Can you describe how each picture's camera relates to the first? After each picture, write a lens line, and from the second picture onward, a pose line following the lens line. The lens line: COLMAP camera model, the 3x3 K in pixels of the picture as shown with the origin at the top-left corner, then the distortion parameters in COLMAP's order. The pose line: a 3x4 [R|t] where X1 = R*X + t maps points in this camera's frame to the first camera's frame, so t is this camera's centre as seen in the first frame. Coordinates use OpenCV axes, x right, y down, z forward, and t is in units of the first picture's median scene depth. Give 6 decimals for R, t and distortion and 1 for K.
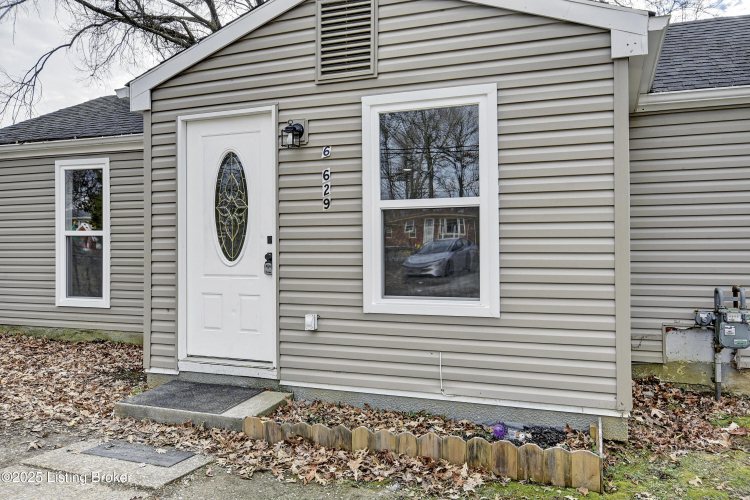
lens RADIAL K [[568.4, 0, 375.0], [0, 568.4, 250.0], [0, 0, 1]] dist [0.003283, -0.000742]
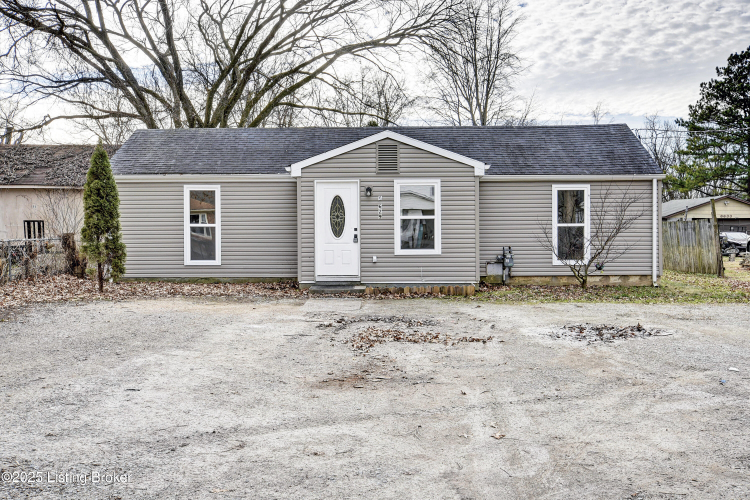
lens RADIAL K [[711.0, 0, 375.0], [0, 711.0, 250.0], [0, 0, 1]] dist [-0.001835, -0.001741]
pose [[0.942959, -0.008513, 0.332800, -1.161013], [0.003604, 0.999875, 0.015363, 0.026562], [-0.332890, -0.013287, 0.942872, -2.087998]]
